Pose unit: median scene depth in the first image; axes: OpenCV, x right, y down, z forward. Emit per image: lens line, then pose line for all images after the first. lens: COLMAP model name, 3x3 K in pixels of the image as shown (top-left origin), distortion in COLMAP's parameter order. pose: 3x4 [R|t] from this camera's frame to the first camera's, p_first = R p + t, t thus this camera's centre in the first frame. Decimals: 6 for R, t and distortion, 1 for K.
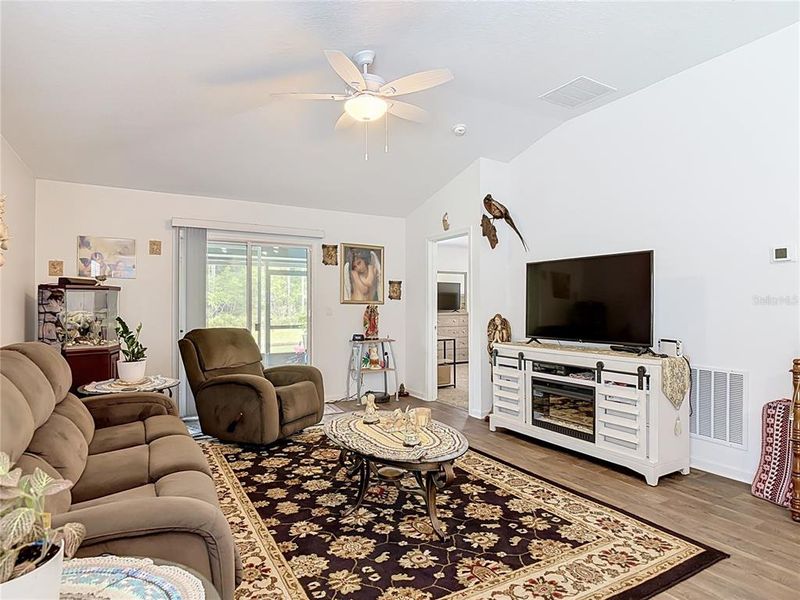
lens RADIAL K [[472.2, 0, 394.5], [0, 472.2, 301.4], [0, 0, 1]] dist [-0.000743, -0.000078]
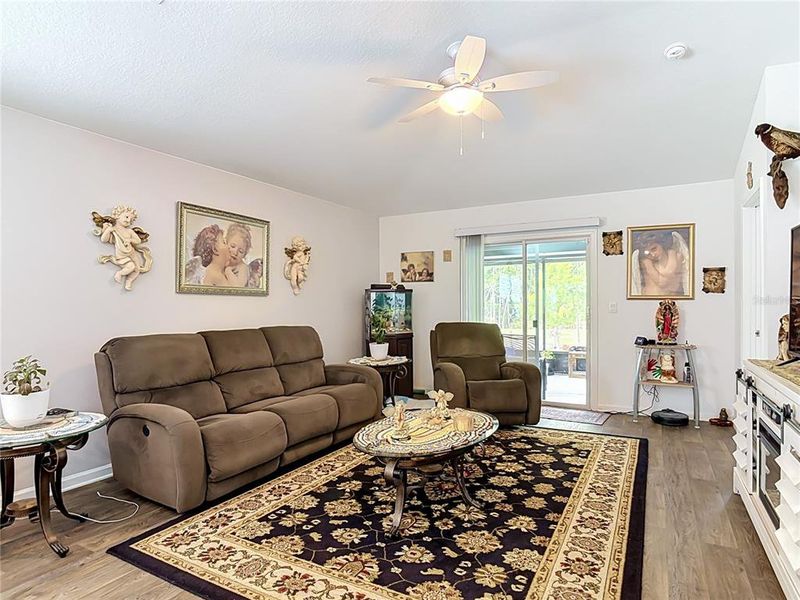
lens RADIAL K [[472.2, 0, 394.5], [0, 472.2, 301.4], [0, 0, 1]] dist [-0.000743, -0.000078]
pose [[0.519161, -0.009330, -0.854625, 0.682930], [0.014352, 0.999895, -0.002197, 0.007562], [0.854556, -0.011125, 0.519241, 0.349978]]
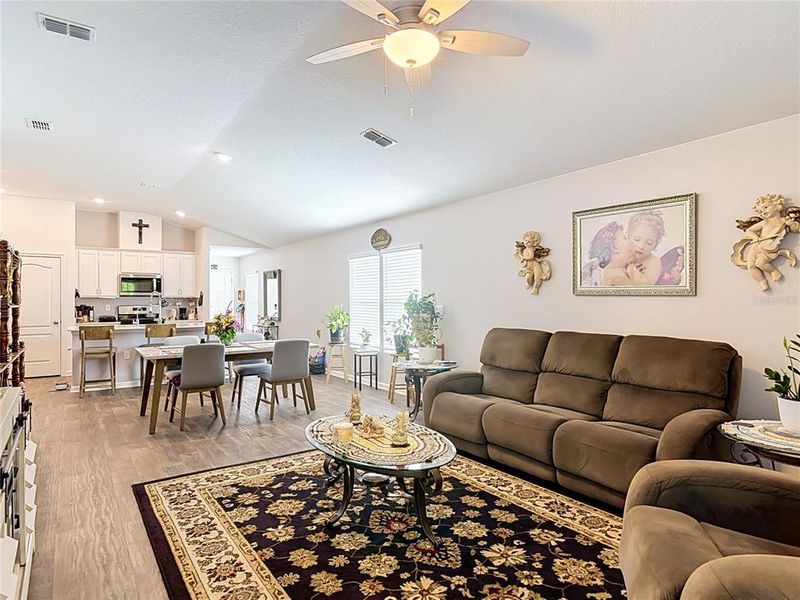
lens RADIAL K [[460.9, 0, 400.0], [0, 460.9, 300.0], [0, 0, 1]] dist [-0.000625, 0.000356]
pose [[-0.993753, 0.004140, -0.111528, 0.040011], [0.005076, 0.999954, -0.008108, -0.003098], [0.111489, -0.008623, -0.993728, 1.651929]]
